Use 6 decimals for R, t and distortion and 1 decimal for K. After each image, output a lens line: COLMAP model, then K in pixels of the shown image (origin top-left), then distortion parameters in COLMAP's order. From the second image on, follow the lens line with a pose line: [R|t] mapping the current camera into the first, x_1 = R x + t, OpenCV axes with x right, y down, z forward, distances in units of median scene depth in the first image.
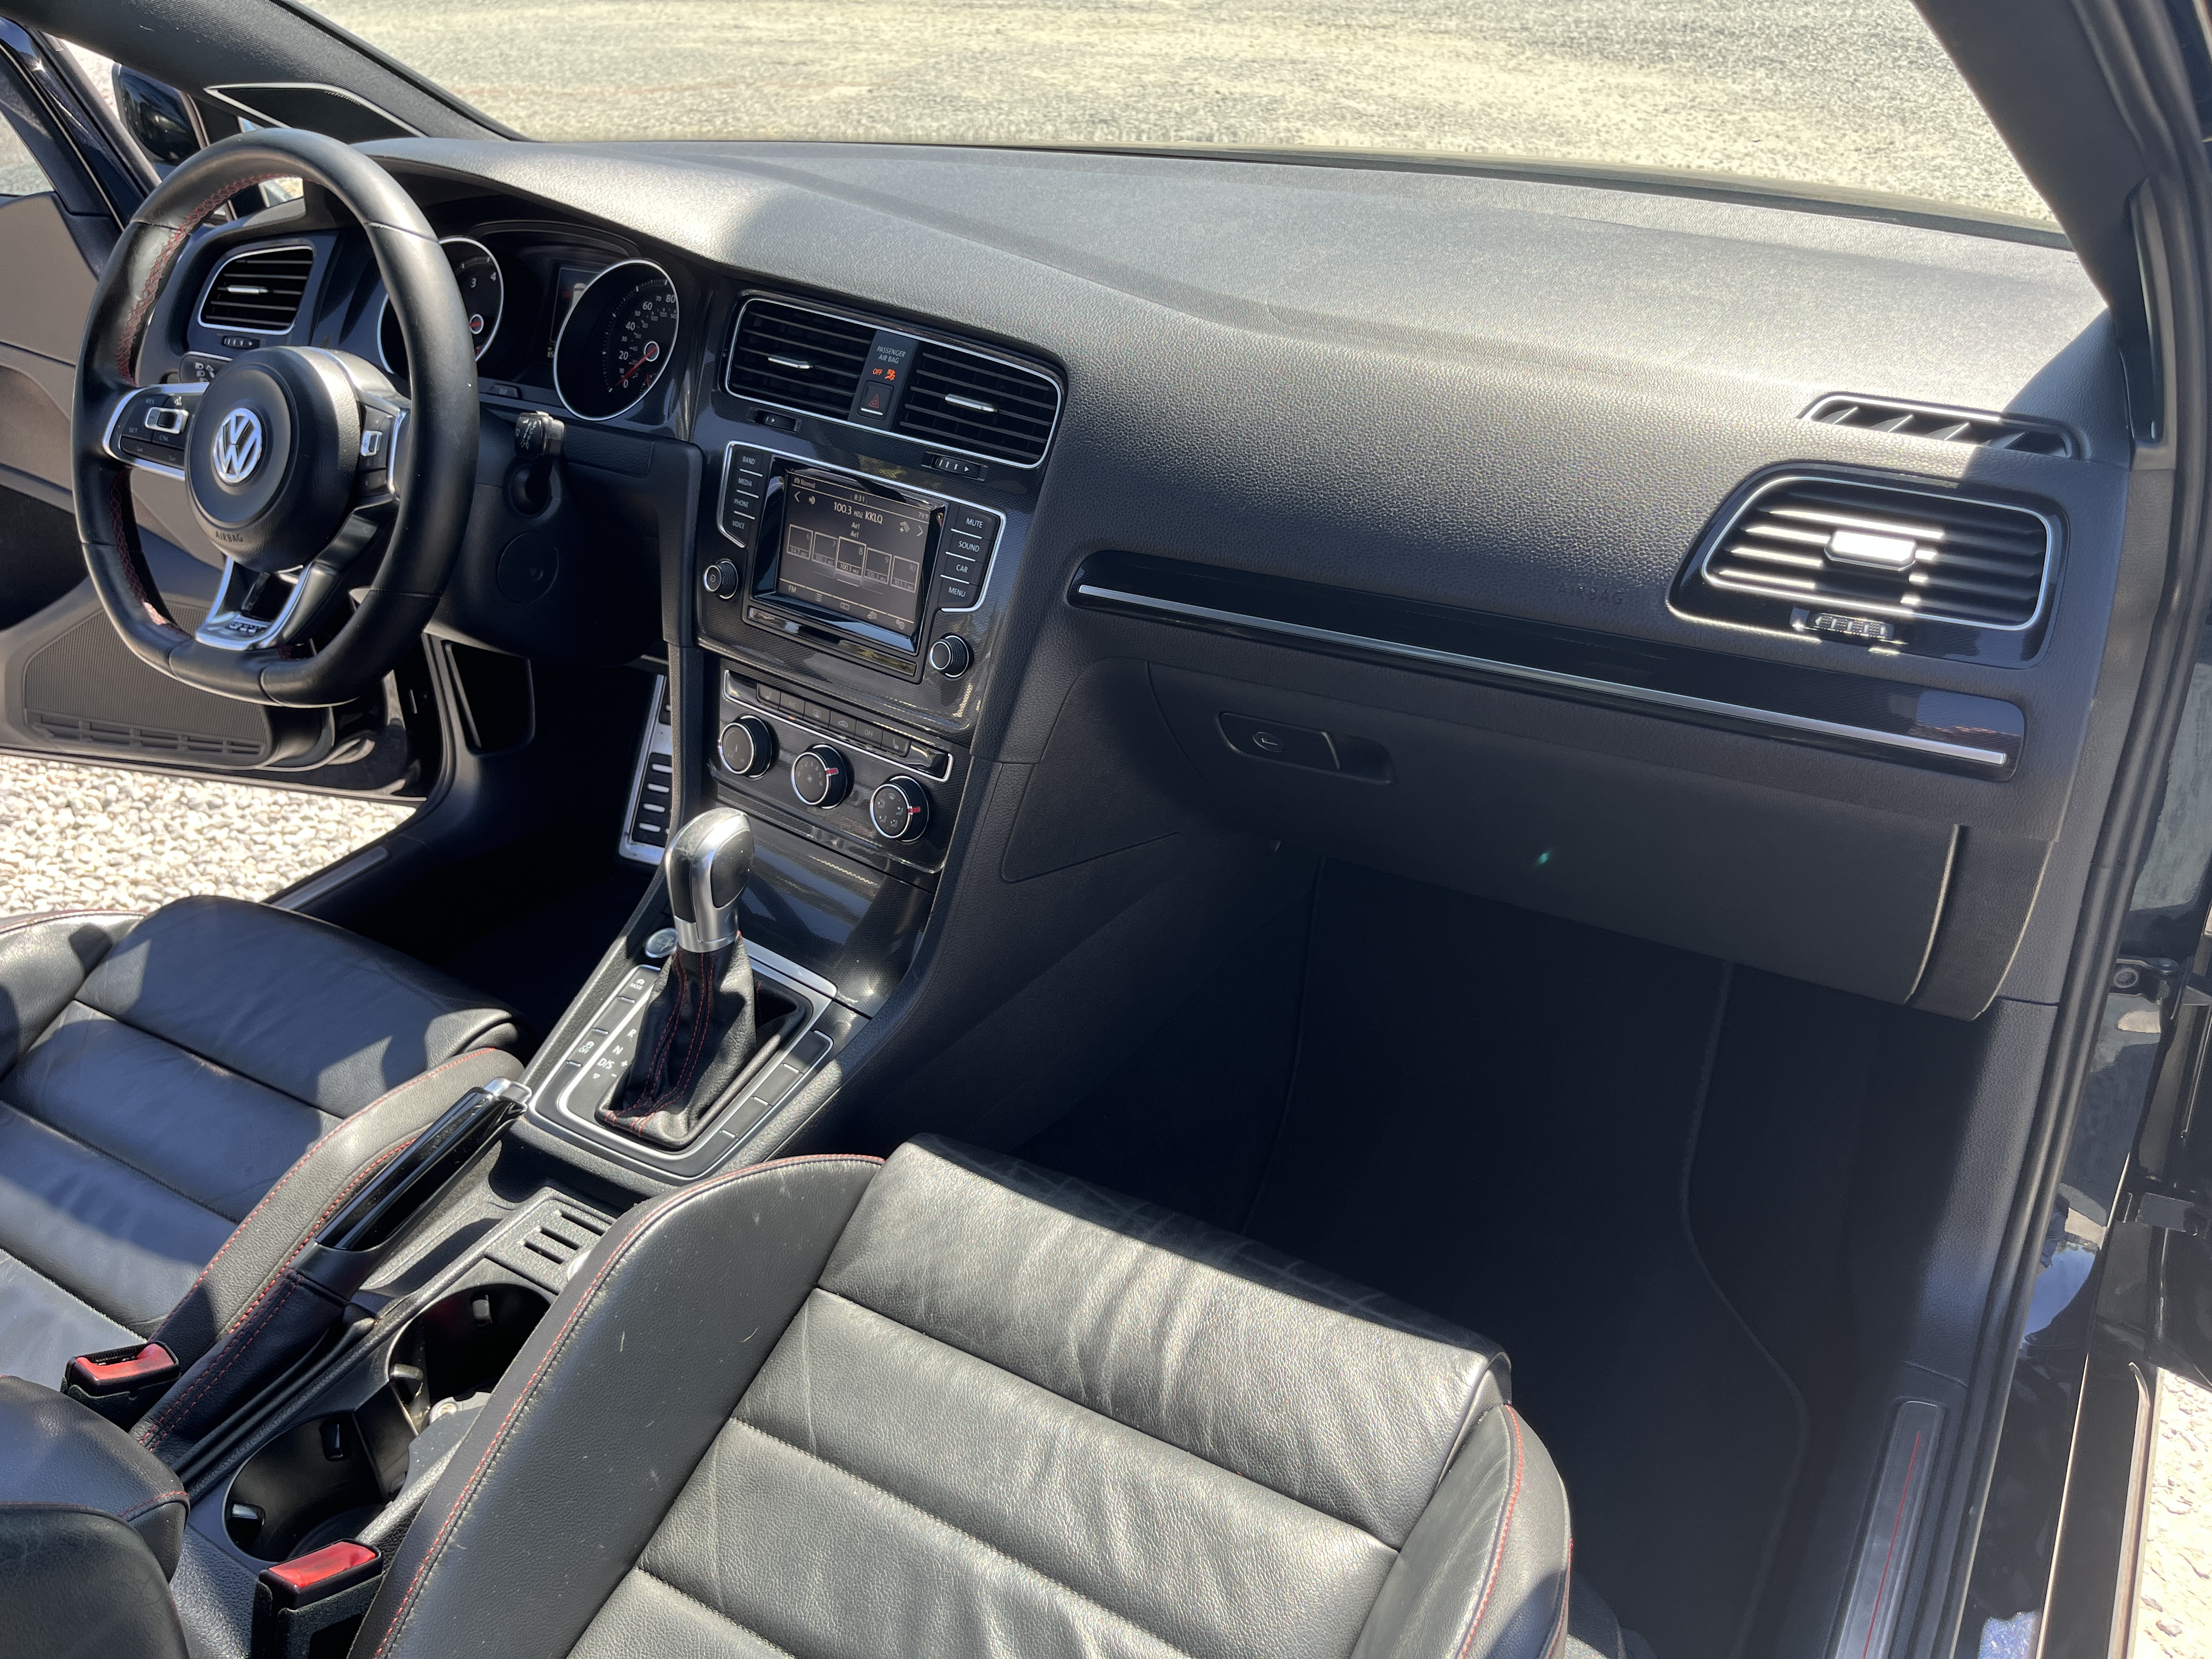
lens RADIAL K [[1677.3, 0, 1106.0], [0, 1677.3, 829.5], [0, 0, 1]] dist [0.003730, -0.001193]
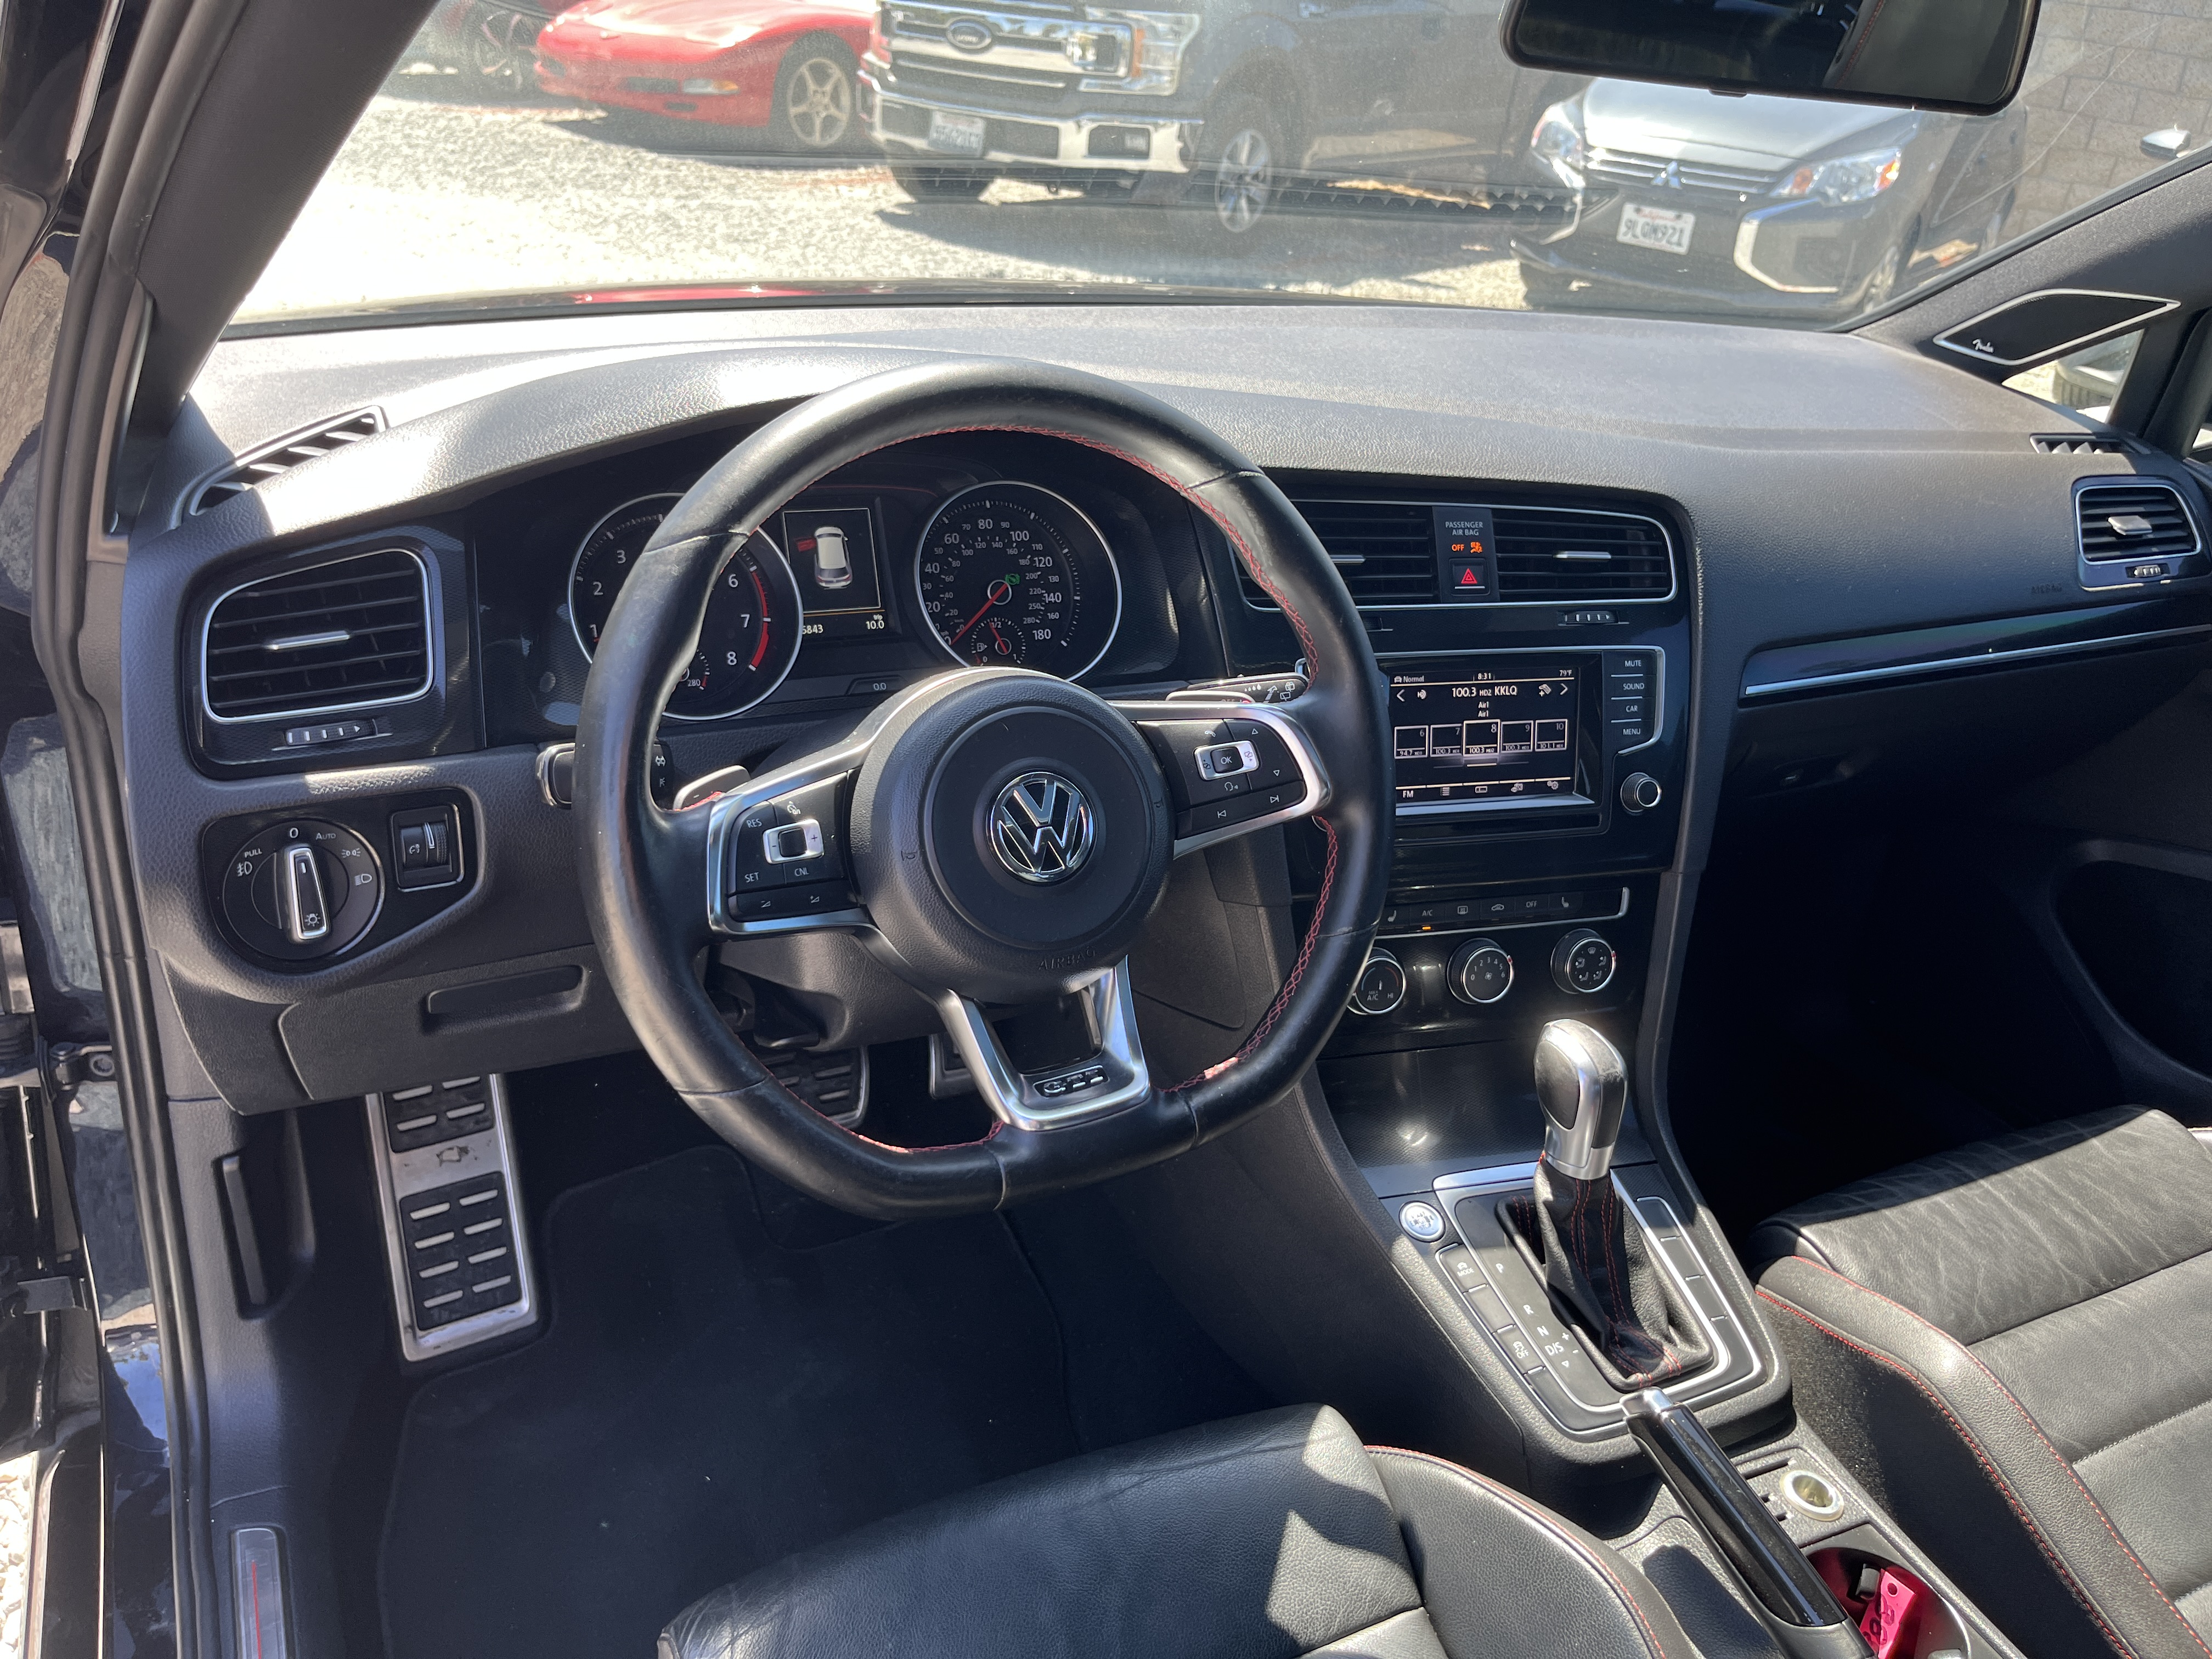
lens RADIAL K [[1677.3, 0, 1106.0], [0, 1677.3, 829.5], [0, 0, 1]] dist [0.003730, -0.001193]
pose [[0.562748, -0.306743, 0.767609, -1.037192], [0.336109, 0.933284, 0.126540, -0.311035], [-0.755212, 0.186790, 0.628303, 0.577394]]
